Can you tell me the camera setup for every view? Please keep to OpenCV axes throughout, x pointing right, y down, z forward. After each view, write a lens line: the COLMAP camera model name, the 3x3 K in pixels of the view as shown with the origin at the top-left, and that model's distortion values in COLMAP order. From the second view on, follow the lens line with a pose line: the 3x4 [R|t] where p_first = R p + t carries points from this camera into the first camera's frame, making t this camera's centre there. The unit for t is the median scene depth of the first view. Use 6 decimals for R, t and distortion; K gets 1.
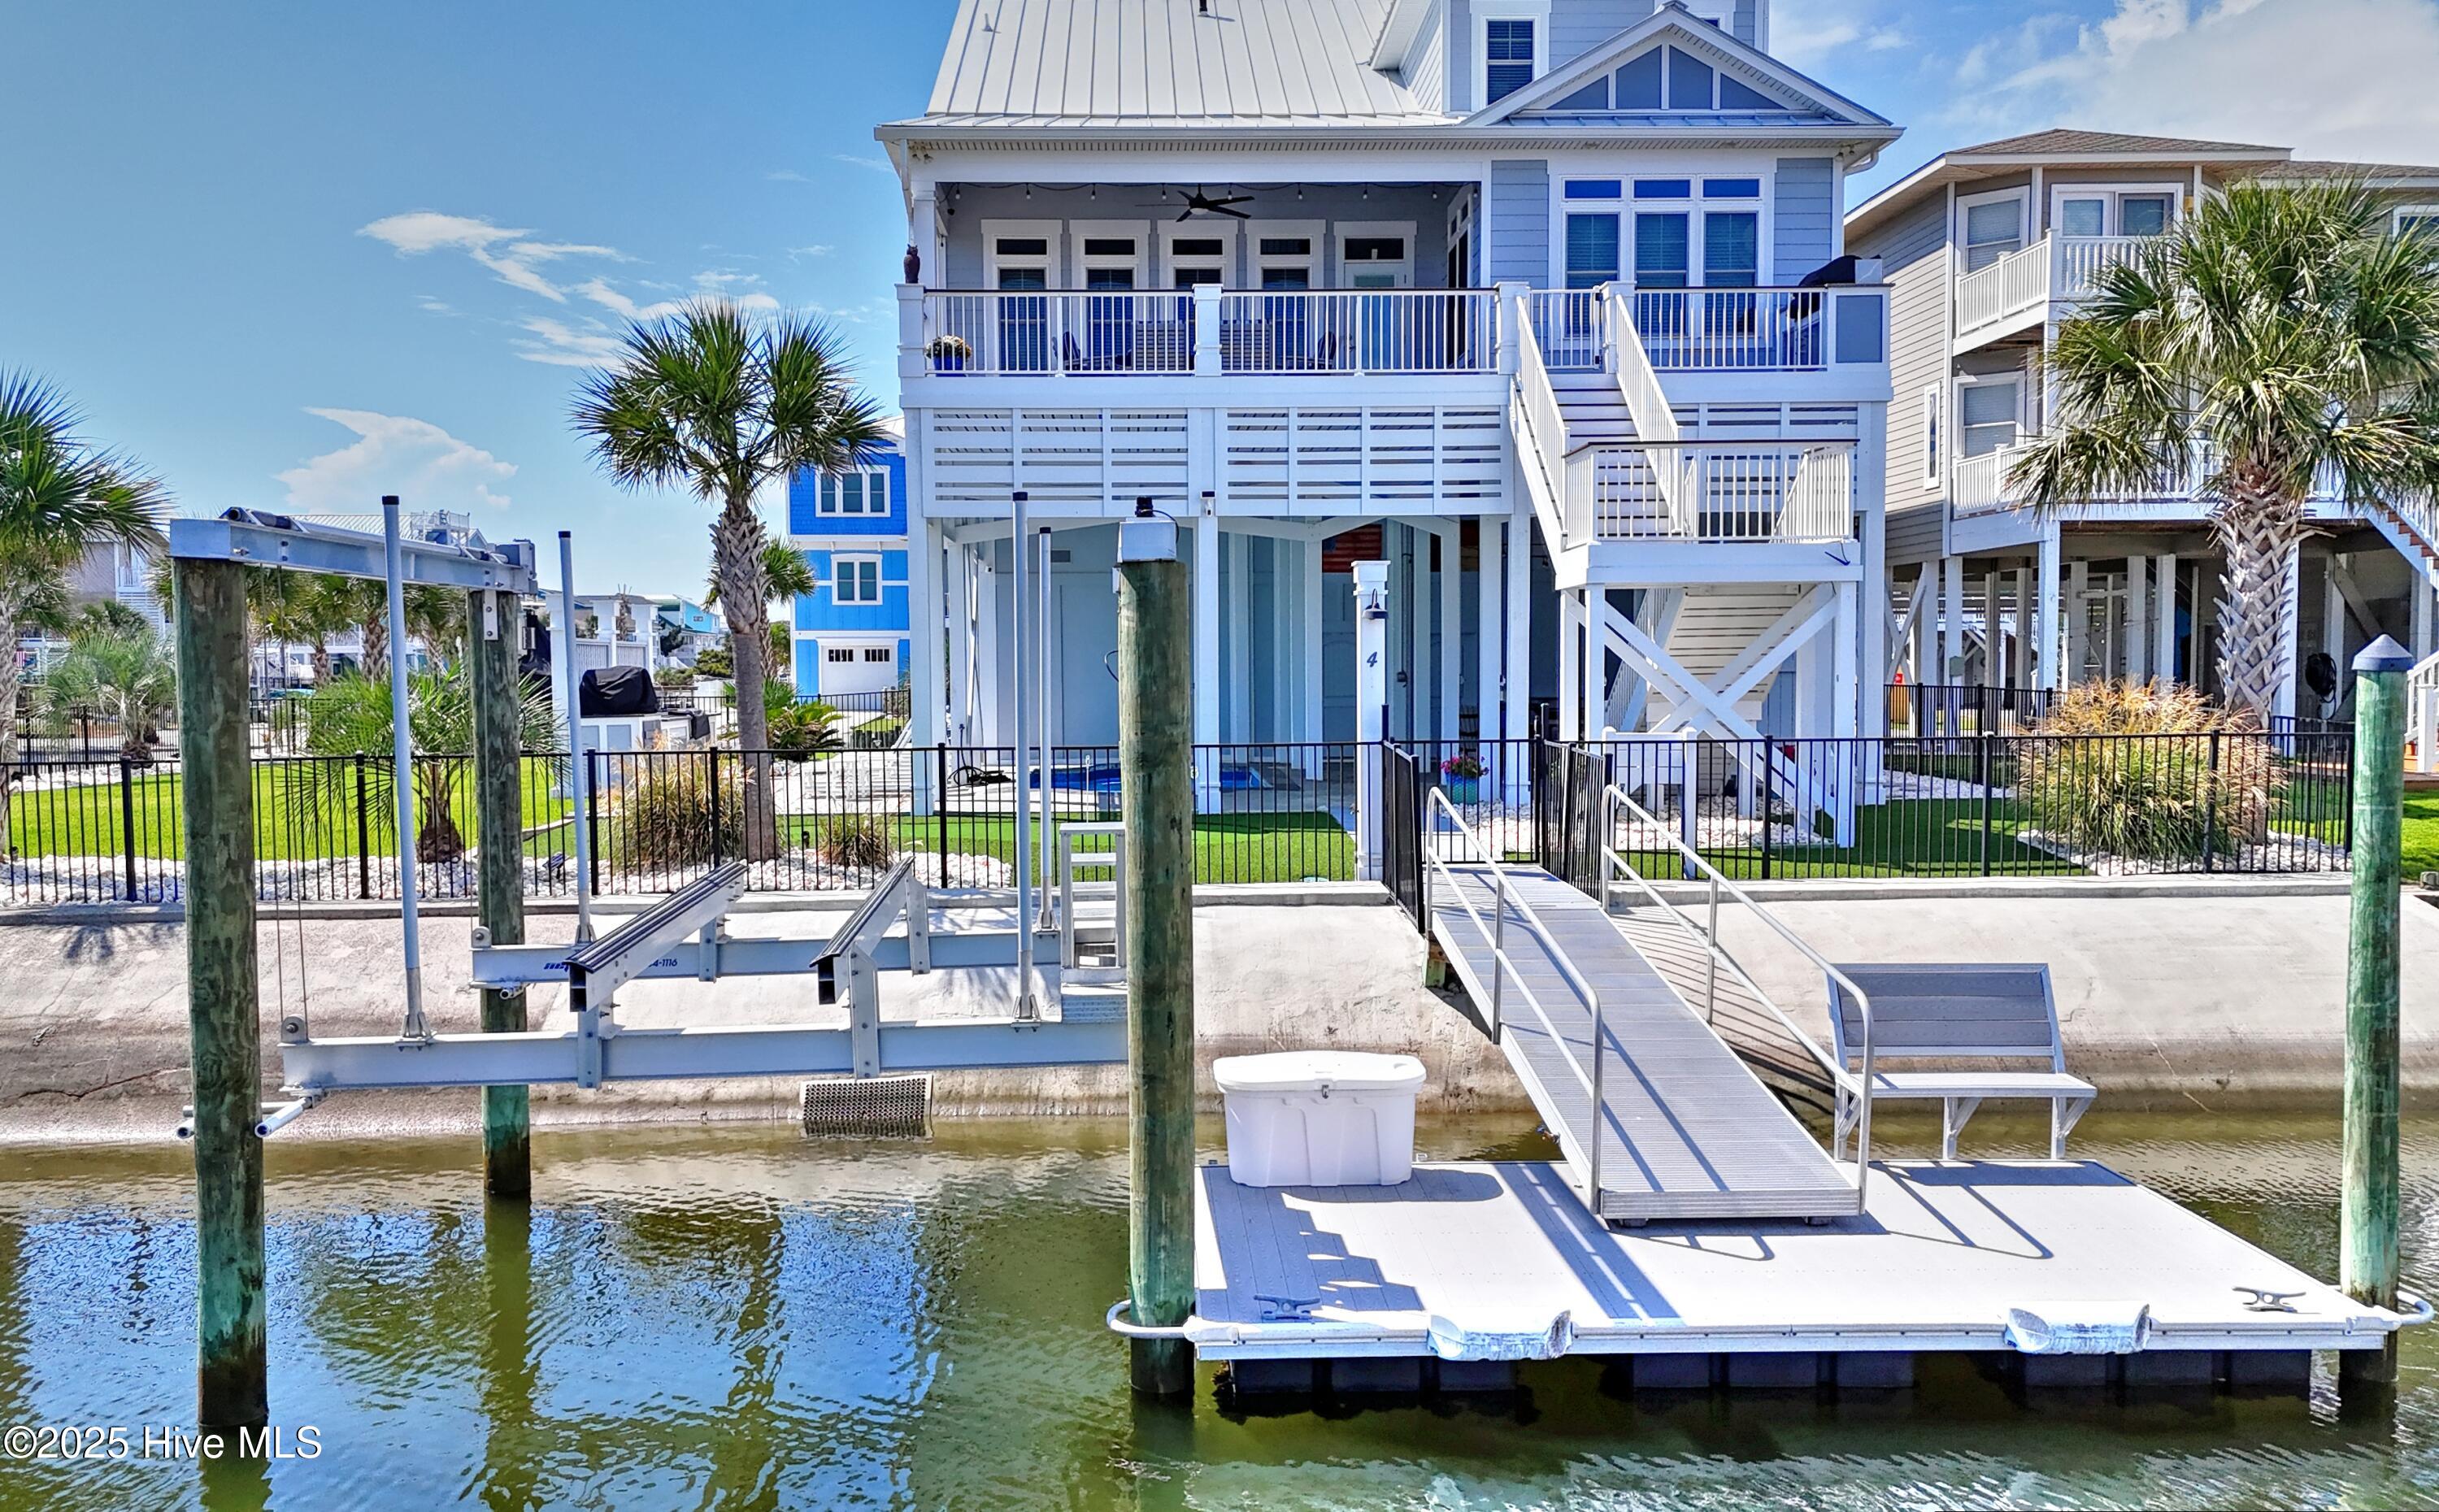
lens RADIAL K [[1891.4, 0, 1141.3], [0, 1891.4, 765.9], [0, 0, 1]] dist [0.077388, -0.062525]
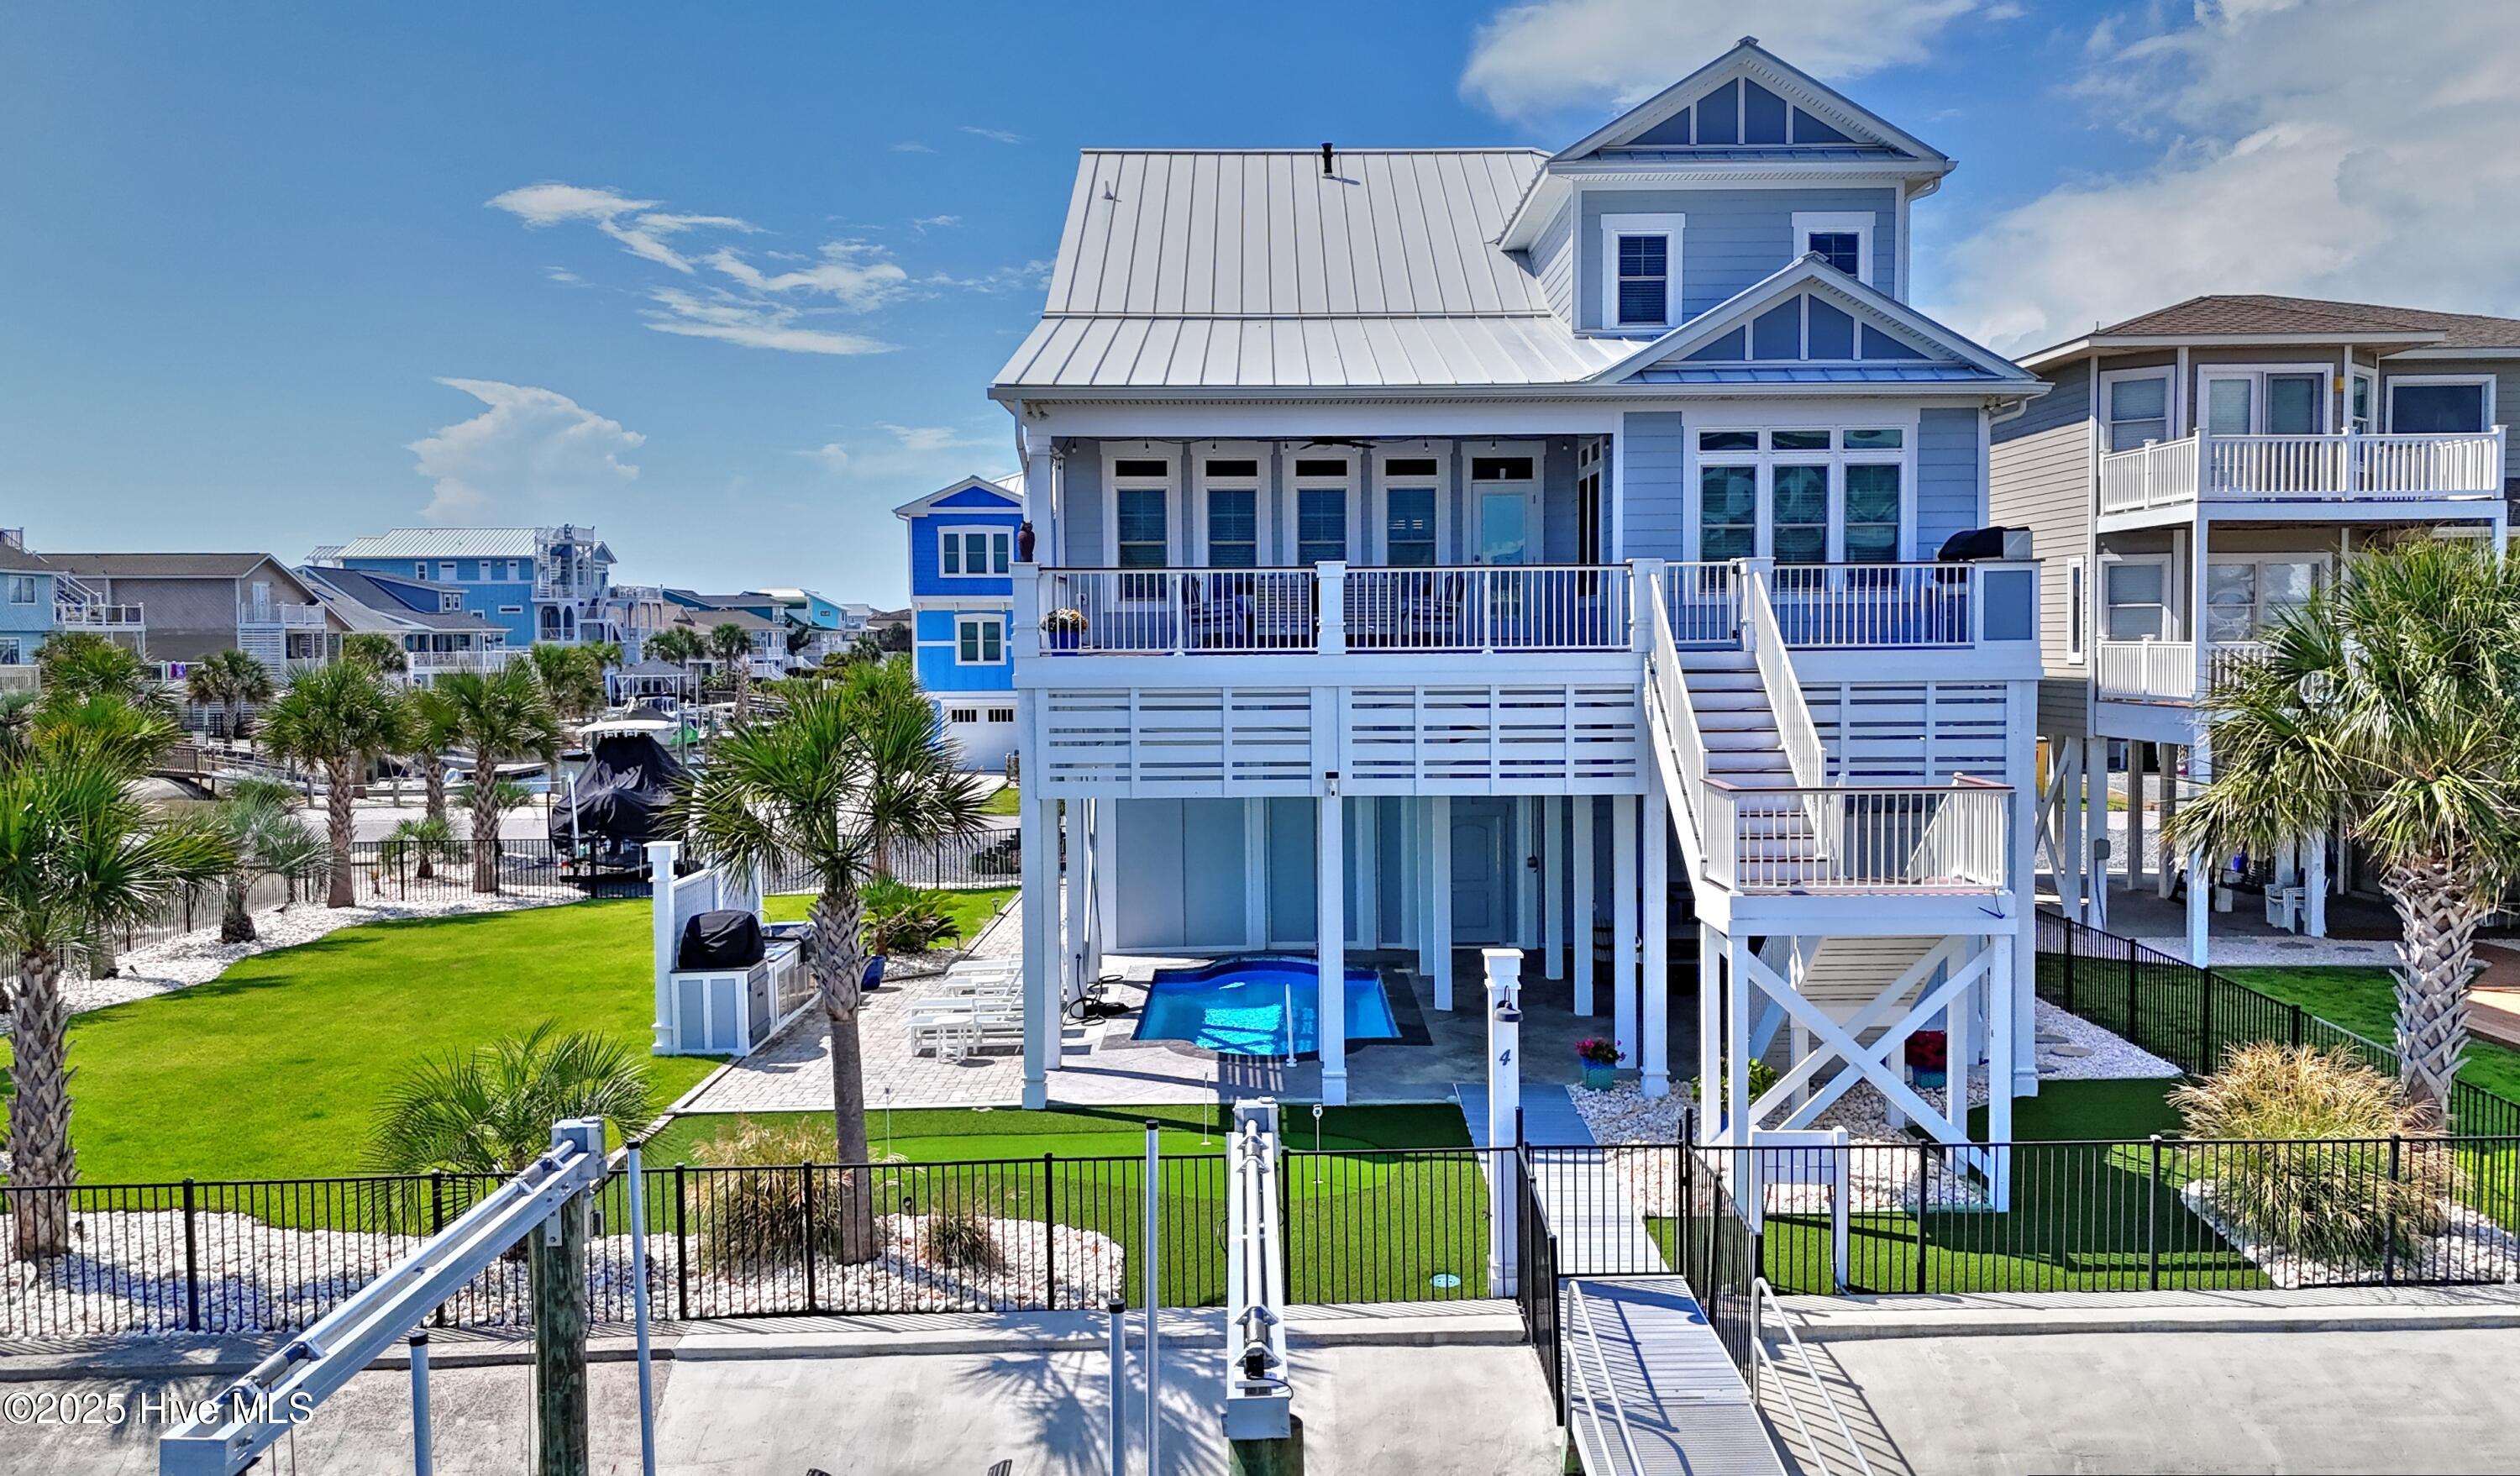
lens RADIAL K [[1888.0, 0, 1260.0], [0, 1888.0, 738.0], [0, 0, 1]] dist [0.099968, -0.112260]
pose [[0.999991, -0.000302, -0.004263, 0.002640], [0.000279, 0.999986, -0.005281, -0.155766], [0.004264, 0.005280, 0.999977, 0.035893]]
